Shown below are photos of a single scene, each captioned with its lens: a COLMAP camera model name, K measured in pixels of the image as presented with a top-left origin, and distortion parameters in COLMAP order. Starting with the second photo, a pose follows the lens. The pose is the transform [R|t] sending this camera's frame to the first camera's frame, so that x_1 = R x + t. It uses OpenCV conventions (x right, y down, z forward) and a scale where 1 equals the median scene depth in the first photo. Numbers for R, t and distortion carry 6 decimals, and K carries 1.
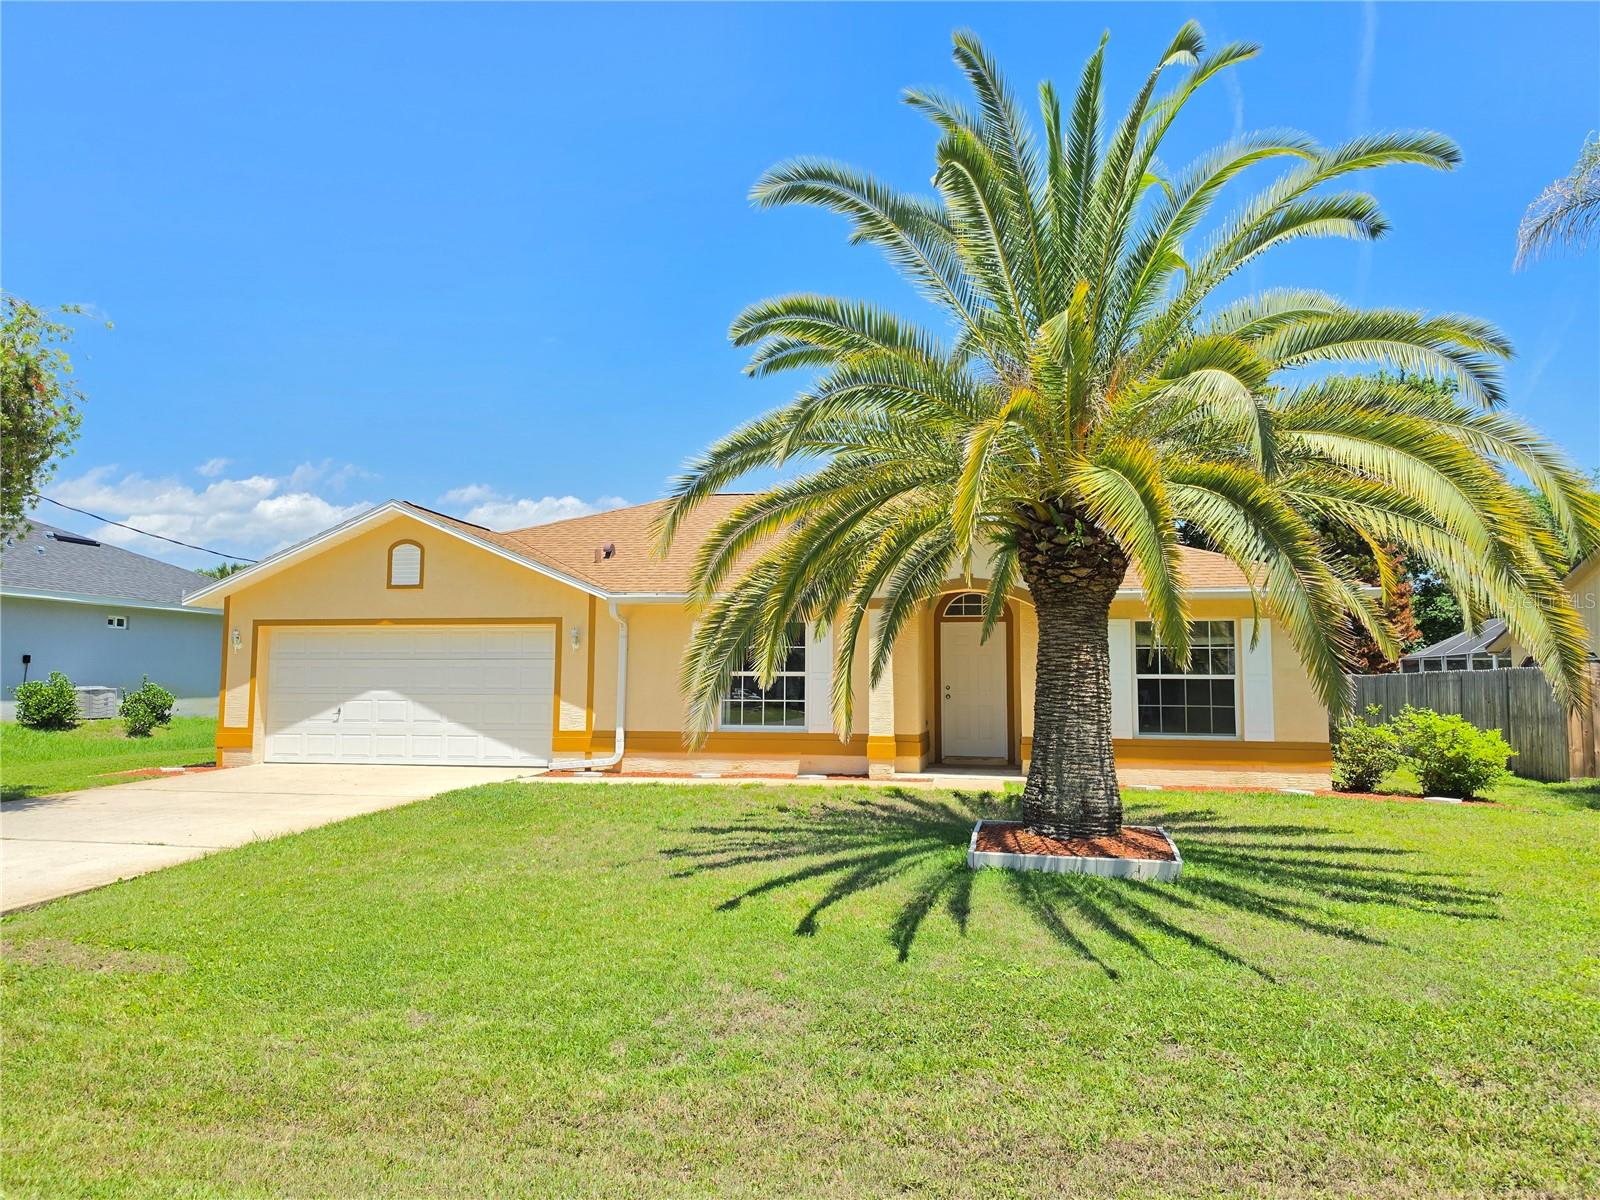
lens RADIAL K [[1094.2, 0, 793.8], [0, 1094.2, 605.7], [0, 0, 1]] dist [0.077279, -0.094680]
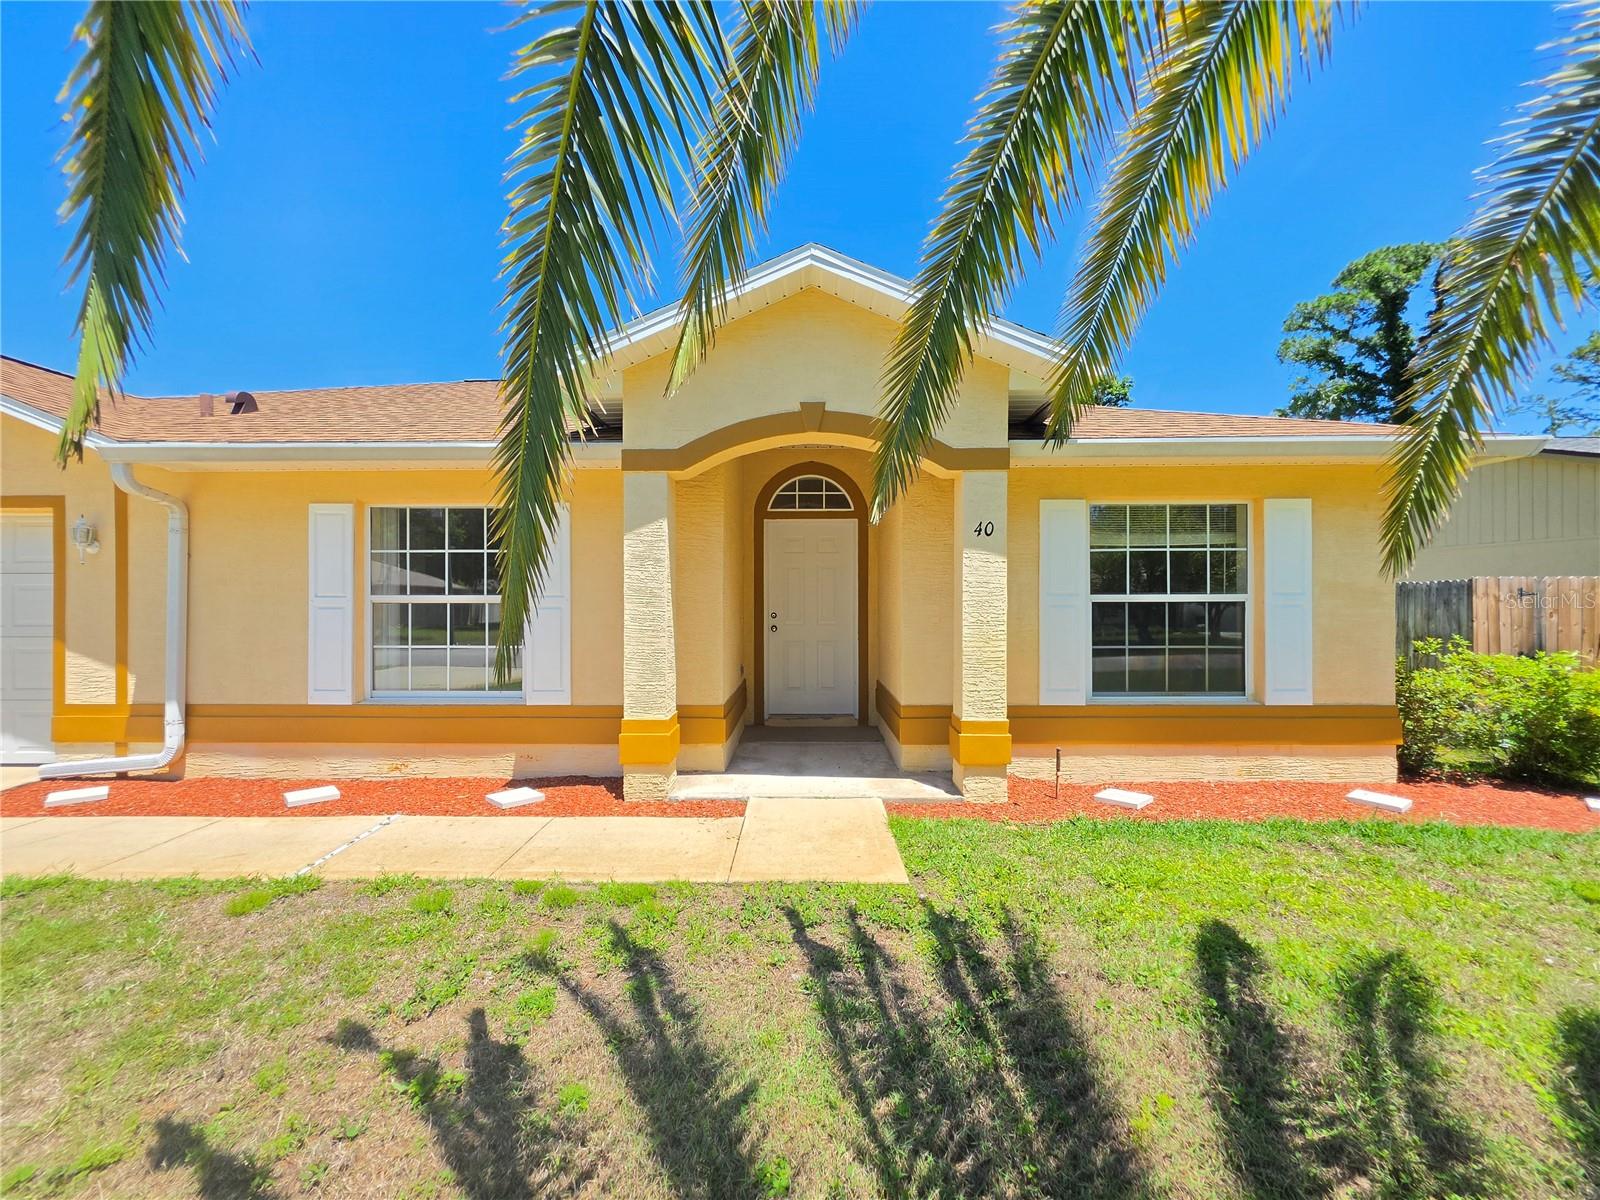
lens RADIAL K [[641.5, 0, 794.8], [0, 641.5, 600.7], [0, 0, 1]] dist [-0.006344, 0.004267]
pose [[0.985170, -0.008352, 0.171376, 0.091130], [-0.004700, 0.997126, 0.075616, 0.037944], [-0.171515, -0.075300, 0.982300, 0.650383]]
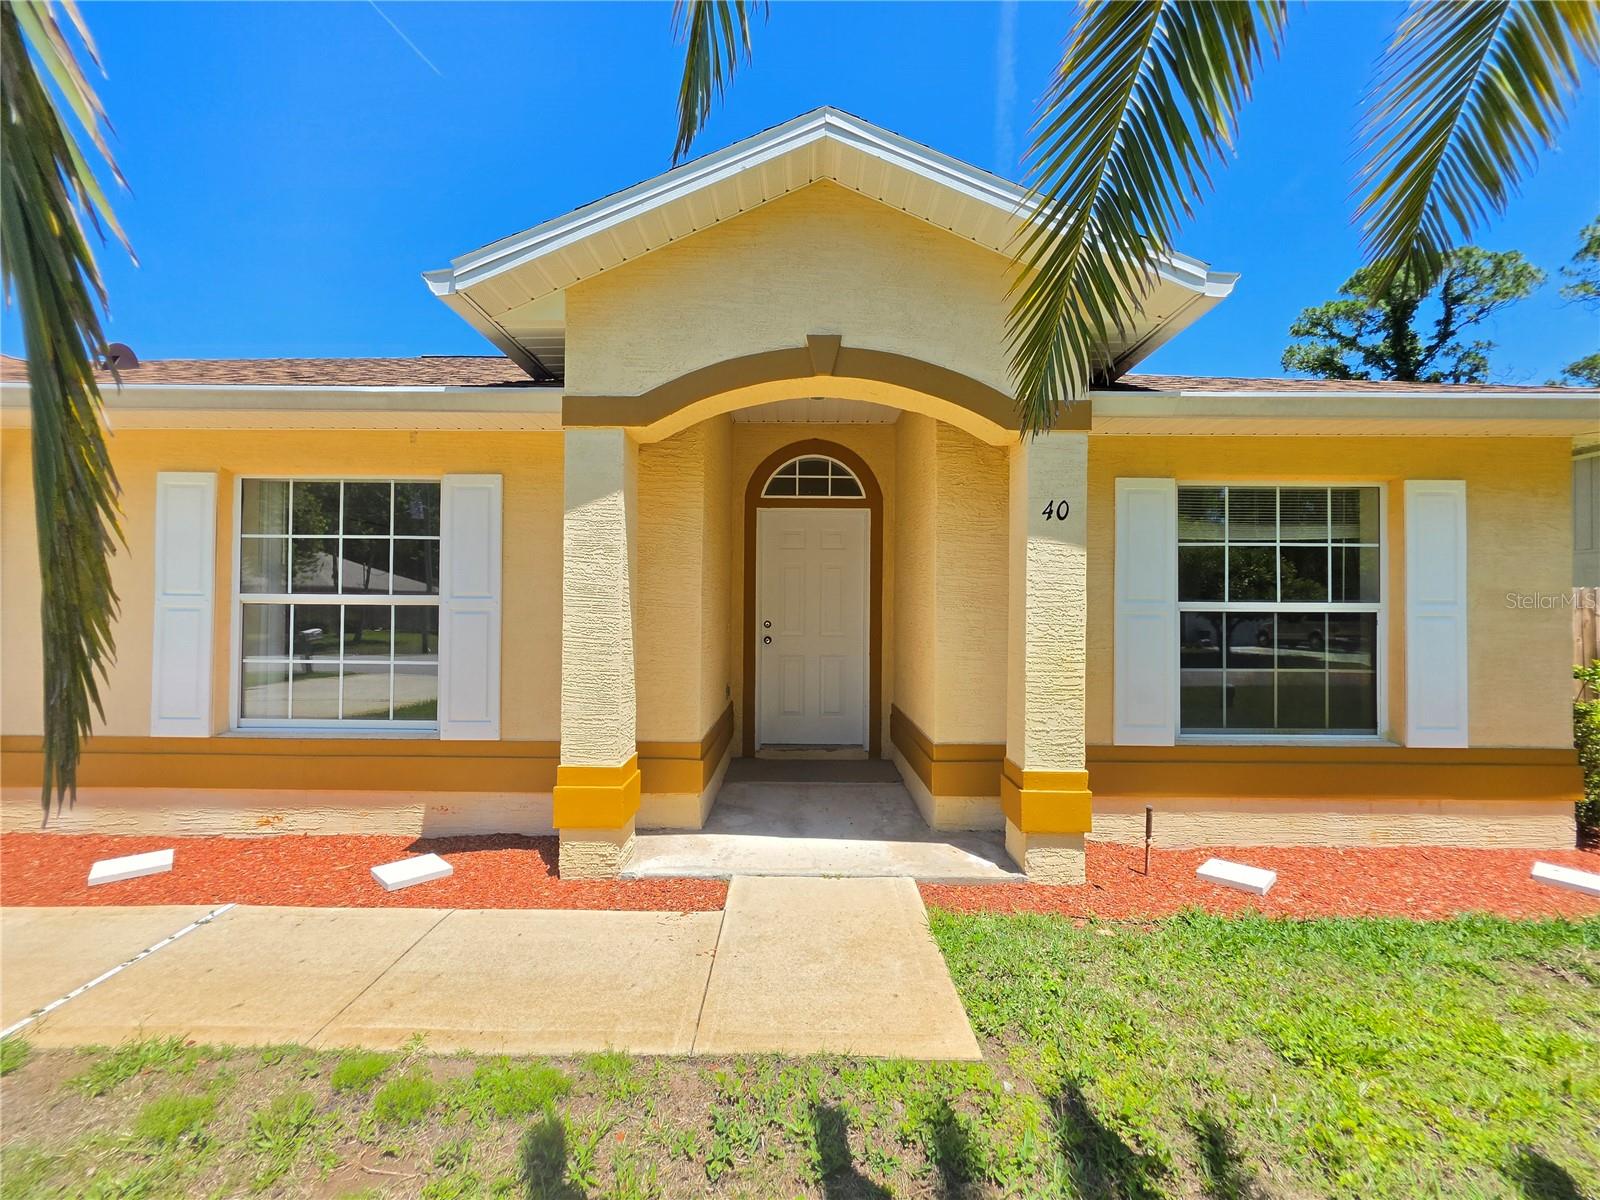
lens RADIAL K [[636.8, 0, 794.8], [0, 636.8, 602.0], [0, 0, 1]] dist [-0.001592, 0.000140]
pose [[0.983179, 0.002971, 0.182620, 0.101217], [-0.015116, 0.997761, 0.065149, 0.044816], [-0.182018, -0.066814, 0.981023, 0.726411]]
